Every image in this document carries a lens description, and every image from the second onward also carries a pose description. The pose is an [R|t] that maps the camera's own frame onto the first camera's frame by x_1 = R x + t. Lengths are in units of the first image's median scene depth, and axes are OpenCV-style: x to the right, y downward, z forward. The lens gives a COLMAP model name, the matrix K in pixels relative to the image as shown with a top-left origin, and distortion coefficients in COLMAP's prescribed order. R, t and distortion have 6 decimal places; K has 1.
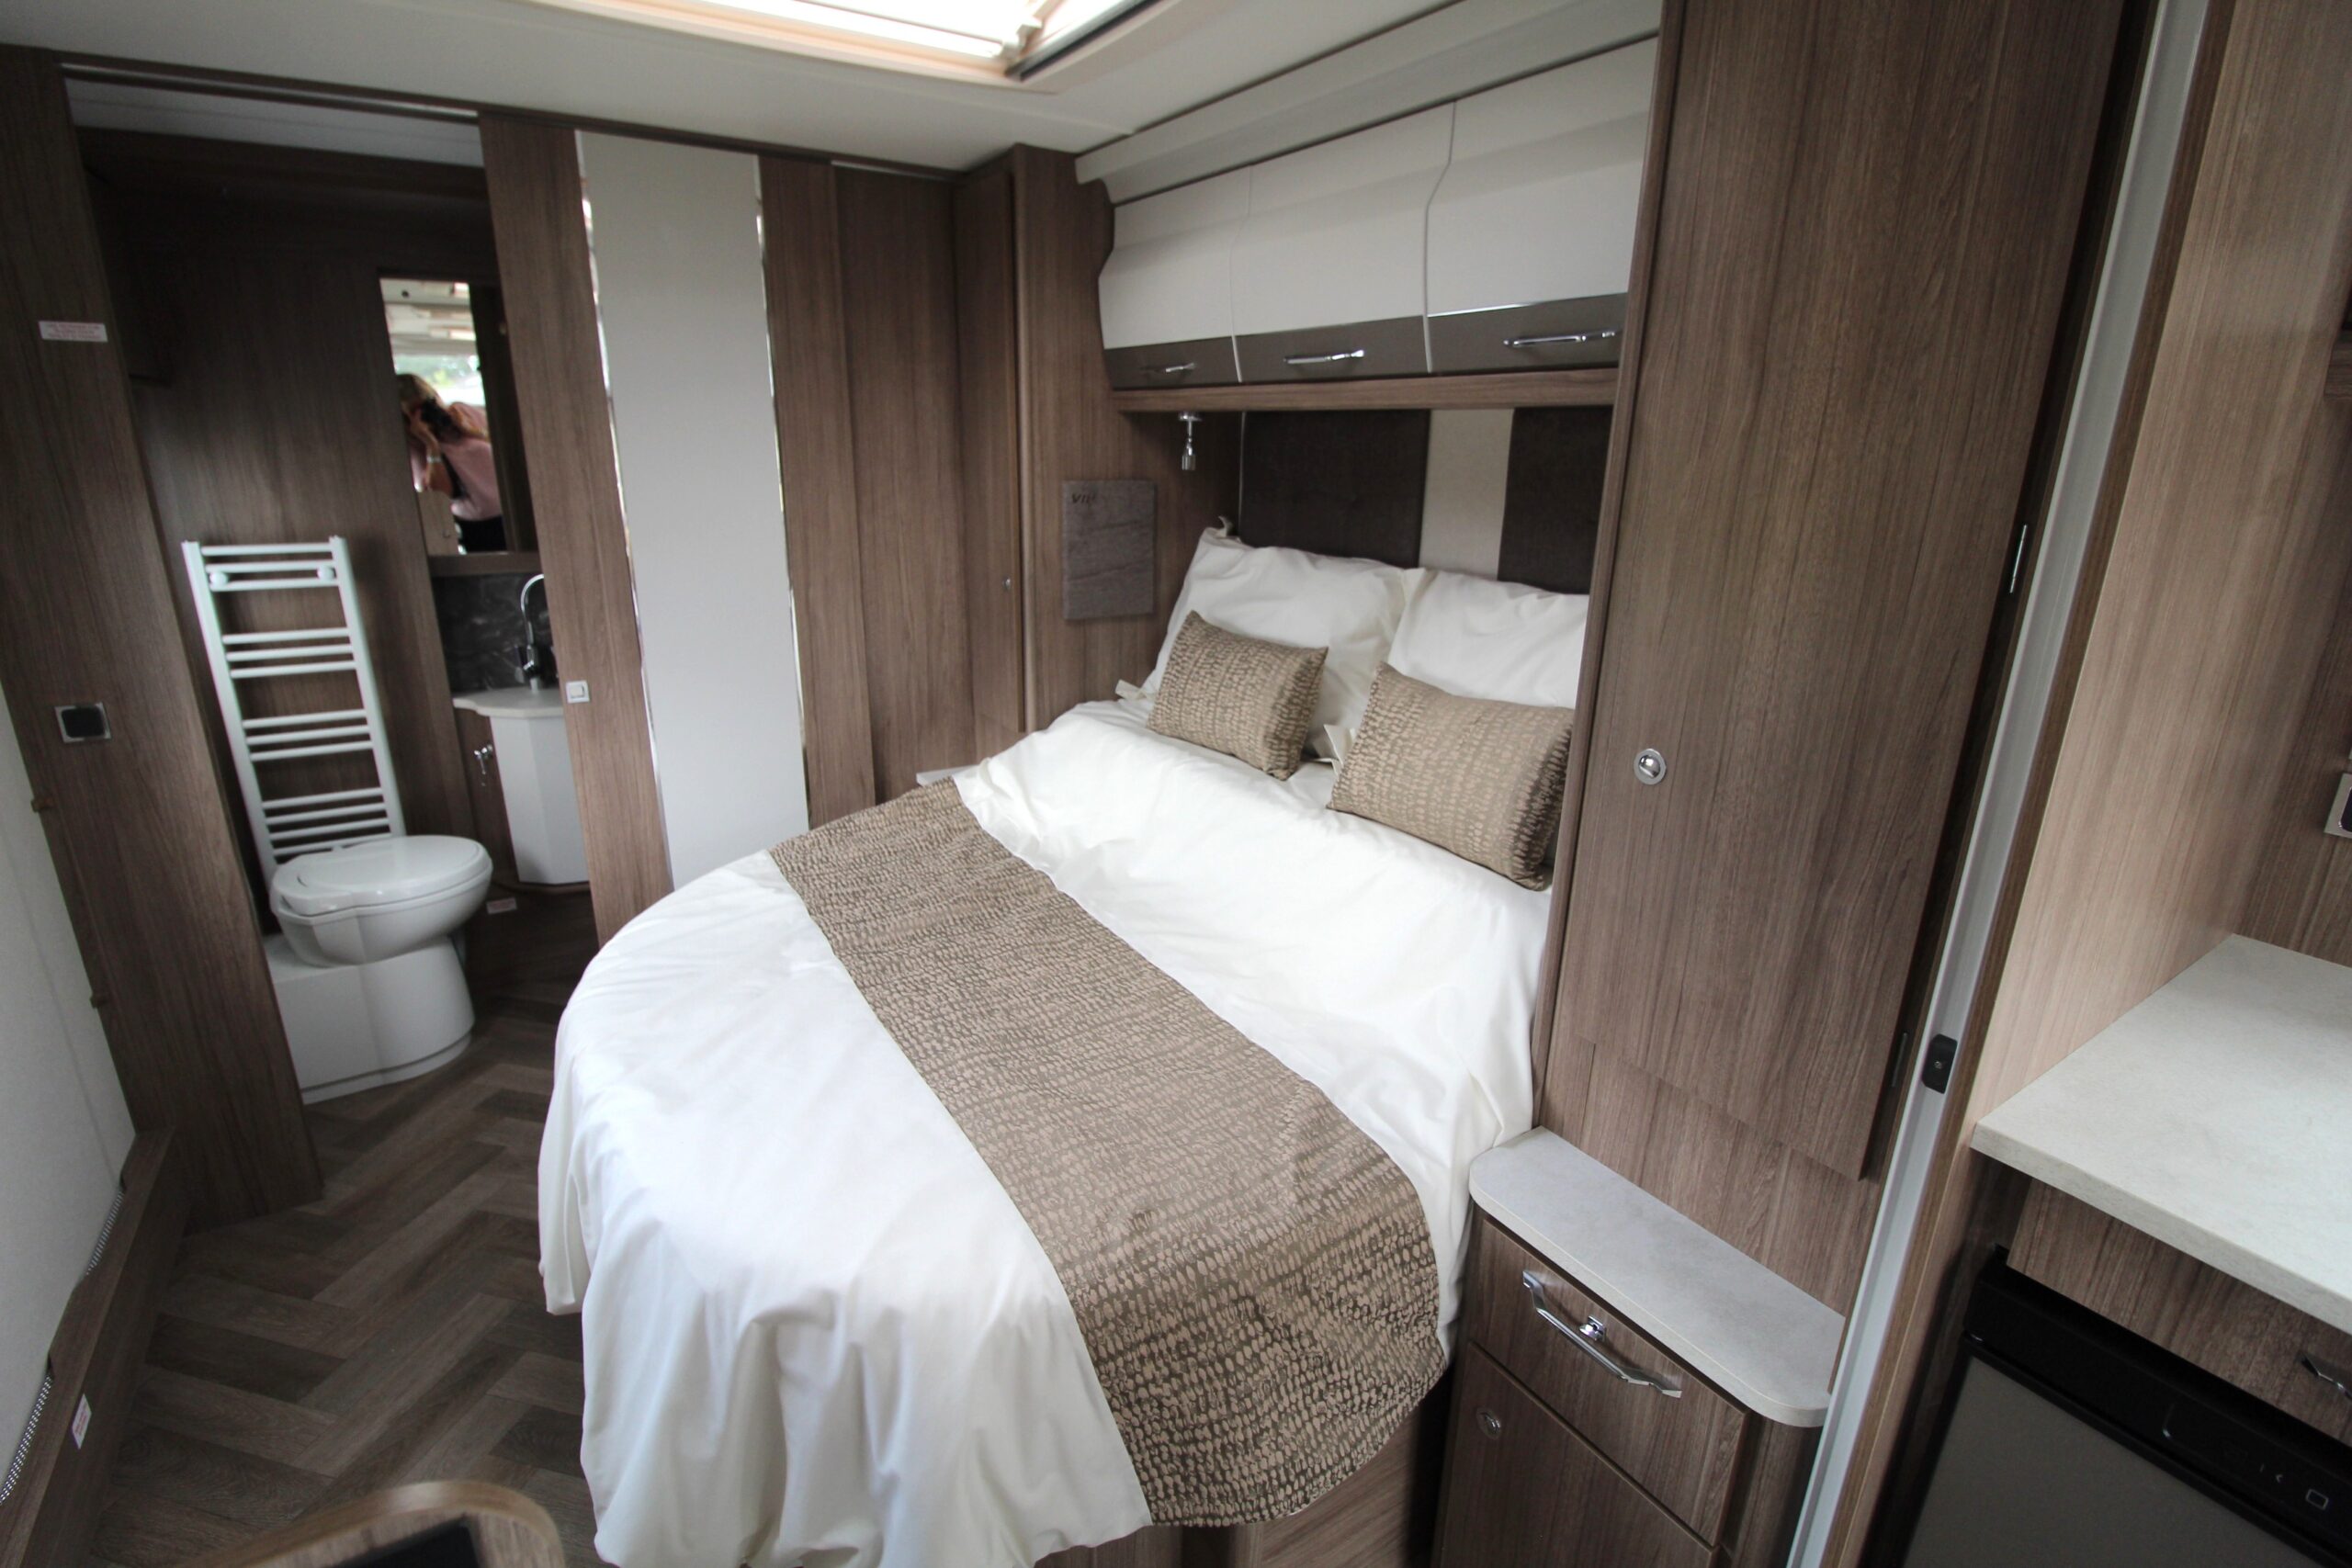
lens RADIAL K [[1091.0, 0, 1181.4], [0, 1091.0, 774.6], [0, 0, 1]] dist [-0.002141, -0.012631]
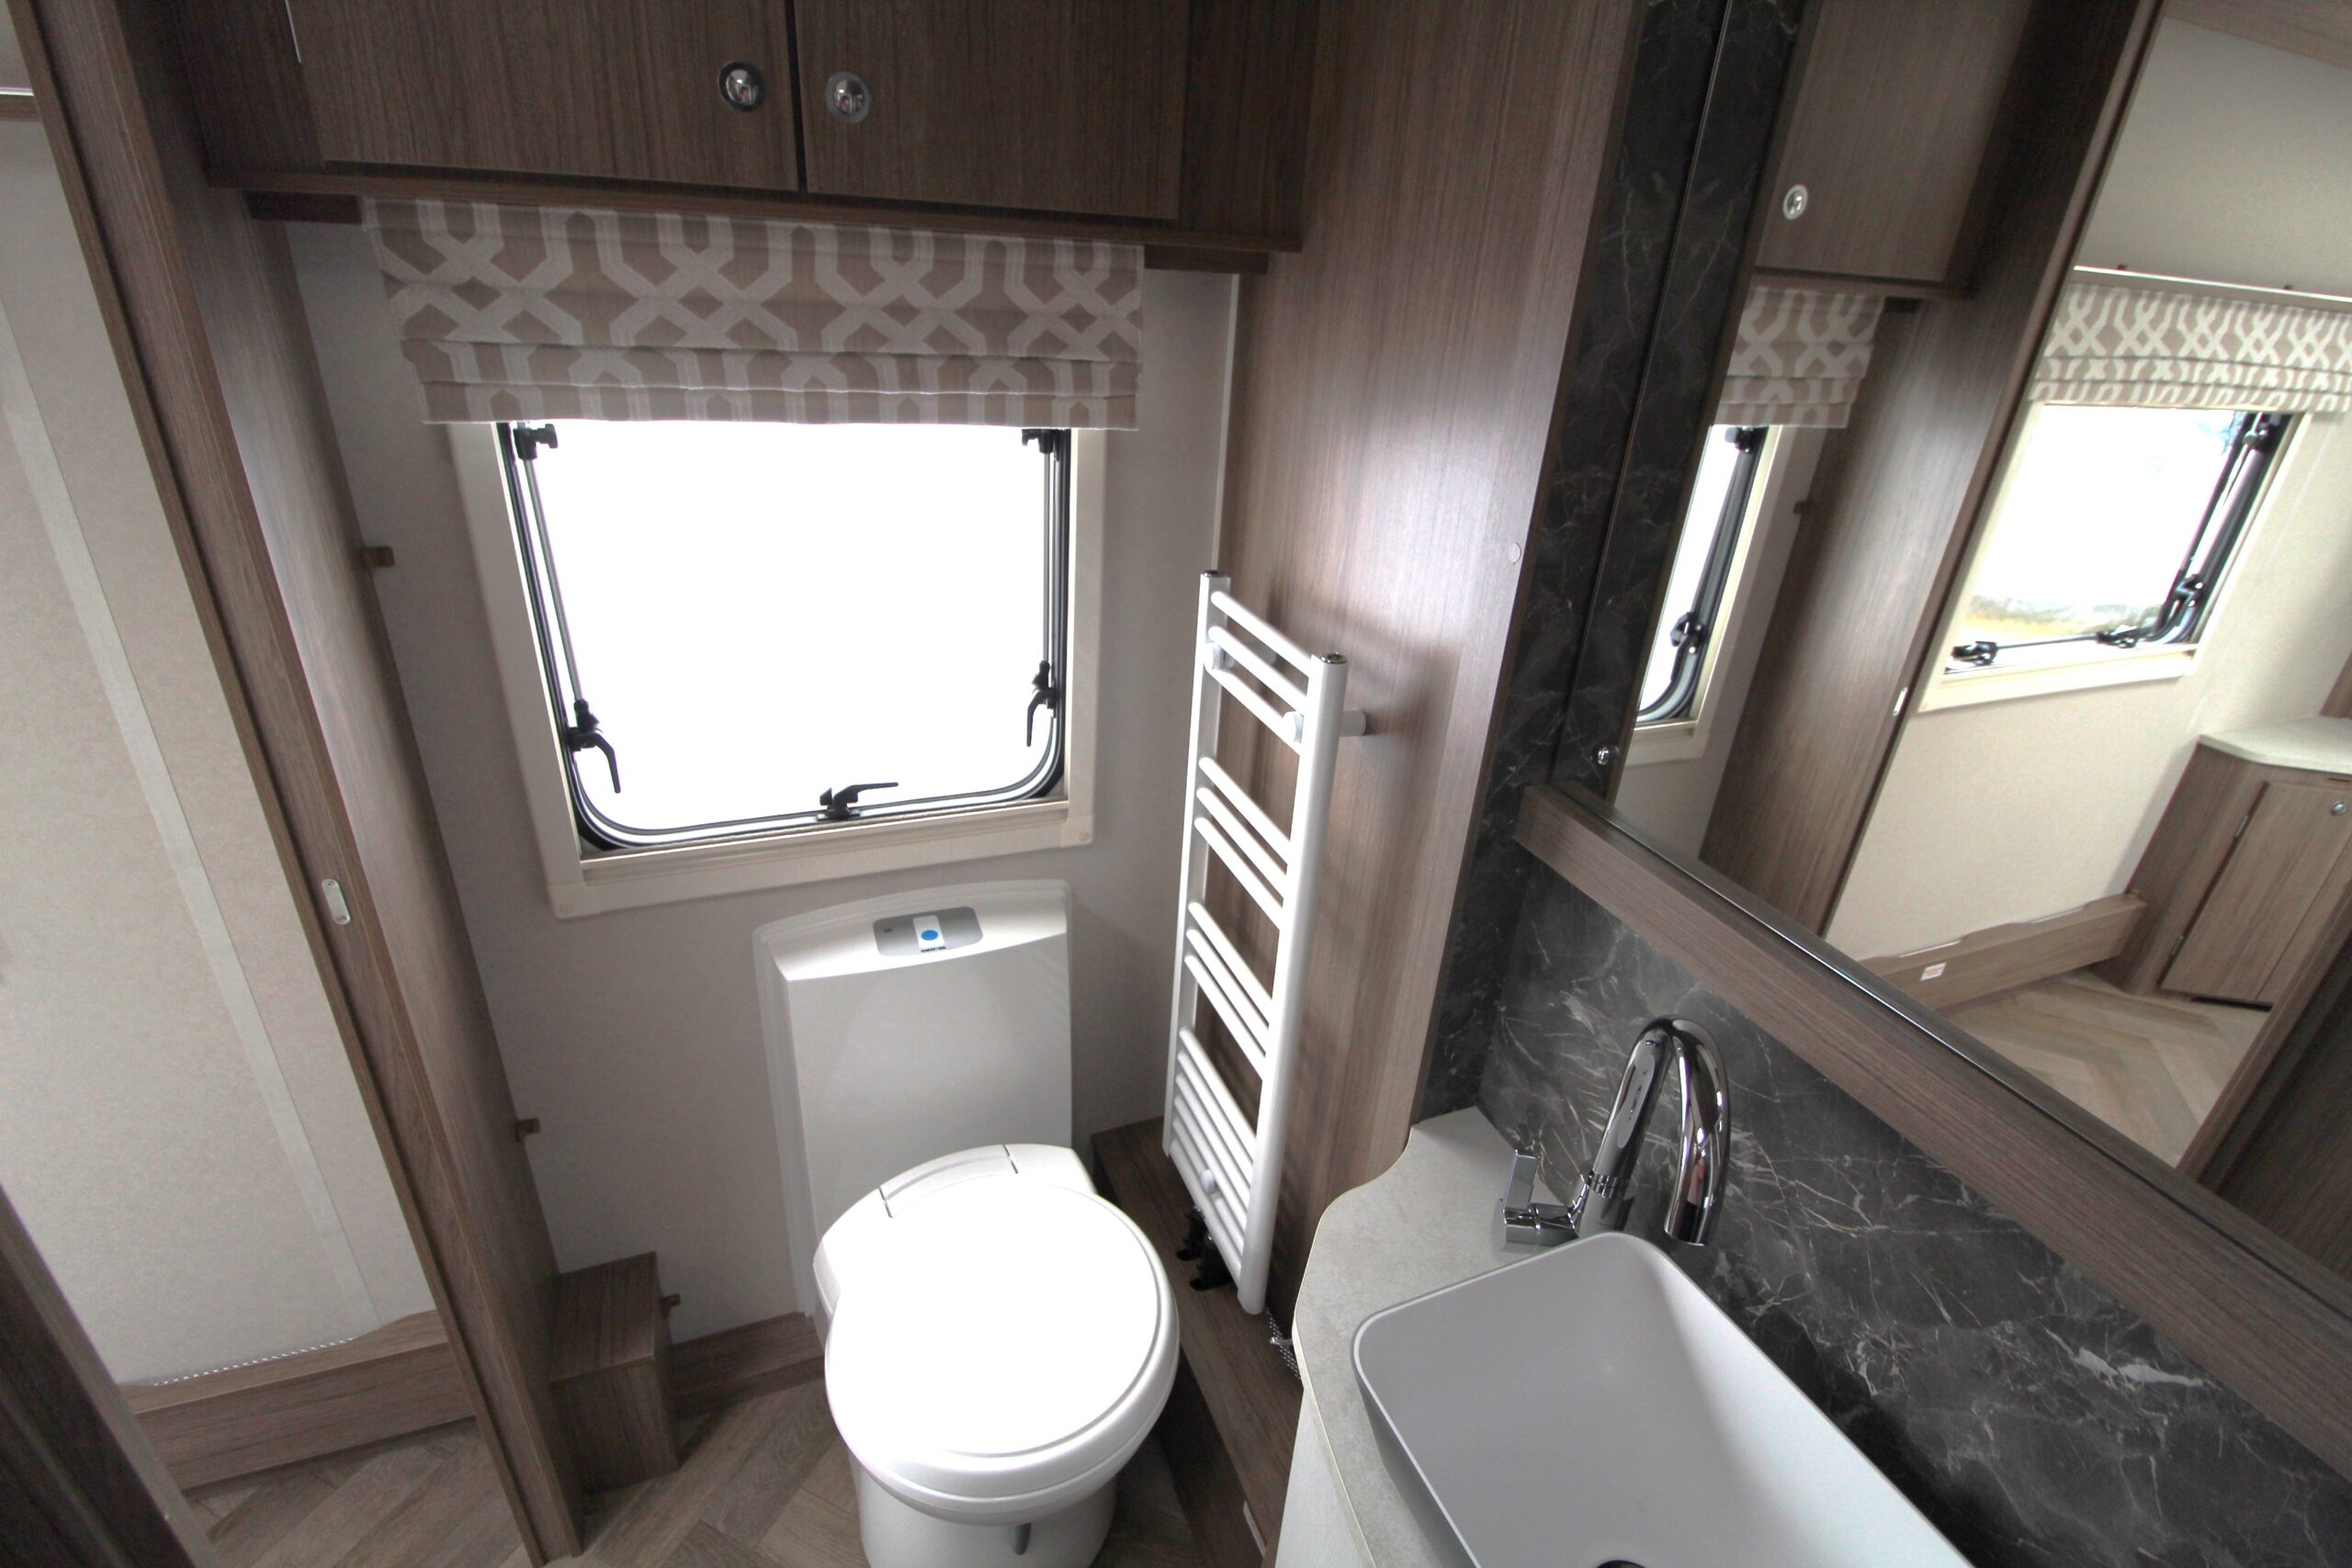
lens RADIAL K [[1089.3, 0, 1178.0], [0, 1089.3, 775.3], [0, 0, 1]] dist [0.000650, -0.014807]
pose [[-0.190341, 0.399718, -0.896658, -0.664341], [-0.350205, 0.825619, 0.442391, -0.558624], [0.917130, 0.398219, -0.017166, 1.621358]]
